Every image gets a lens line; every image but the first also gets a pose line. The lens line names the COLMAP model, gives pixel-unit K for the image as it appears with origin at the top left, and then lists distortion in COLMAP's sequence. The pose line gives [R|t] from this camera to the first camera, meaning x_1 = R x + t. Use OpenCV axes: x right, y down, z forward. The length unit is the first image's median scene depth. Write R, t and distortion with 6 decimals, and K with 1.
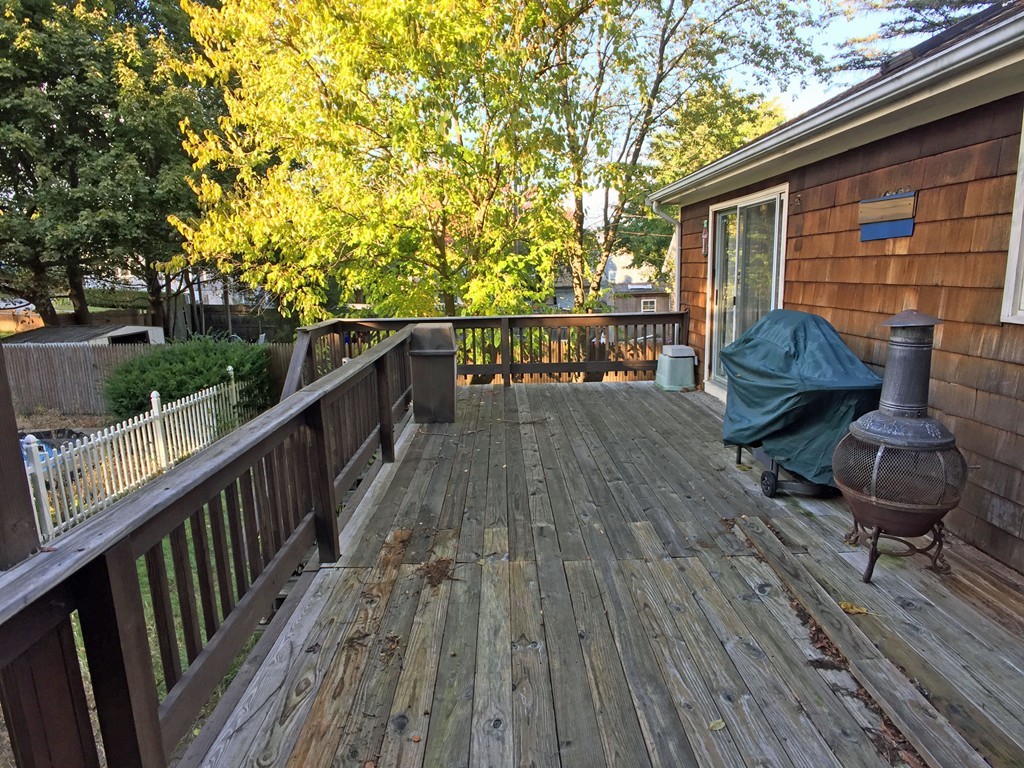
lens RADIAL K [[572.2, 0, 510.5], [0, 572.2, 376.6], [0, 0, 1]] dist [-0.006601, -0.000276]
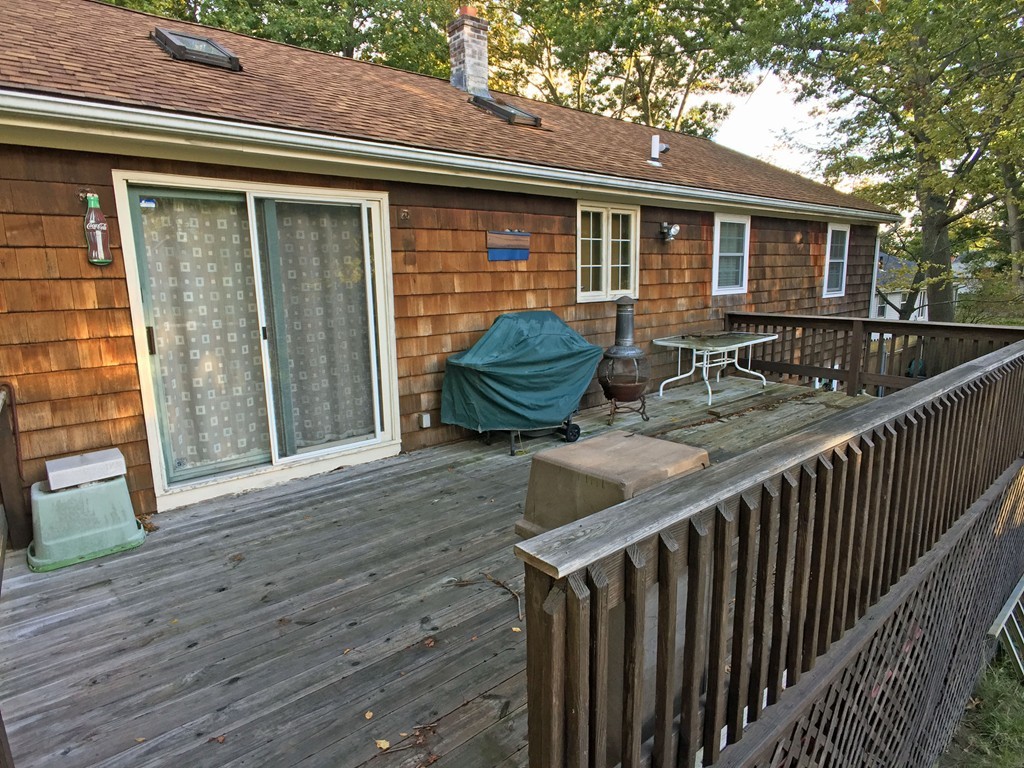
lens RADIAL K [[572.2, 0, 510.5], [0, 572.2, 376.6], [0, 0, 1]] dist [-0.006601, -0.000276]
pose [[-0.626947, -0.096911, 0.773011, -0.543777], [0.179399, 0.947608, 0.264300, -0.356222], [-0.758125, 0.304379, -0.576714, 1.999593]]
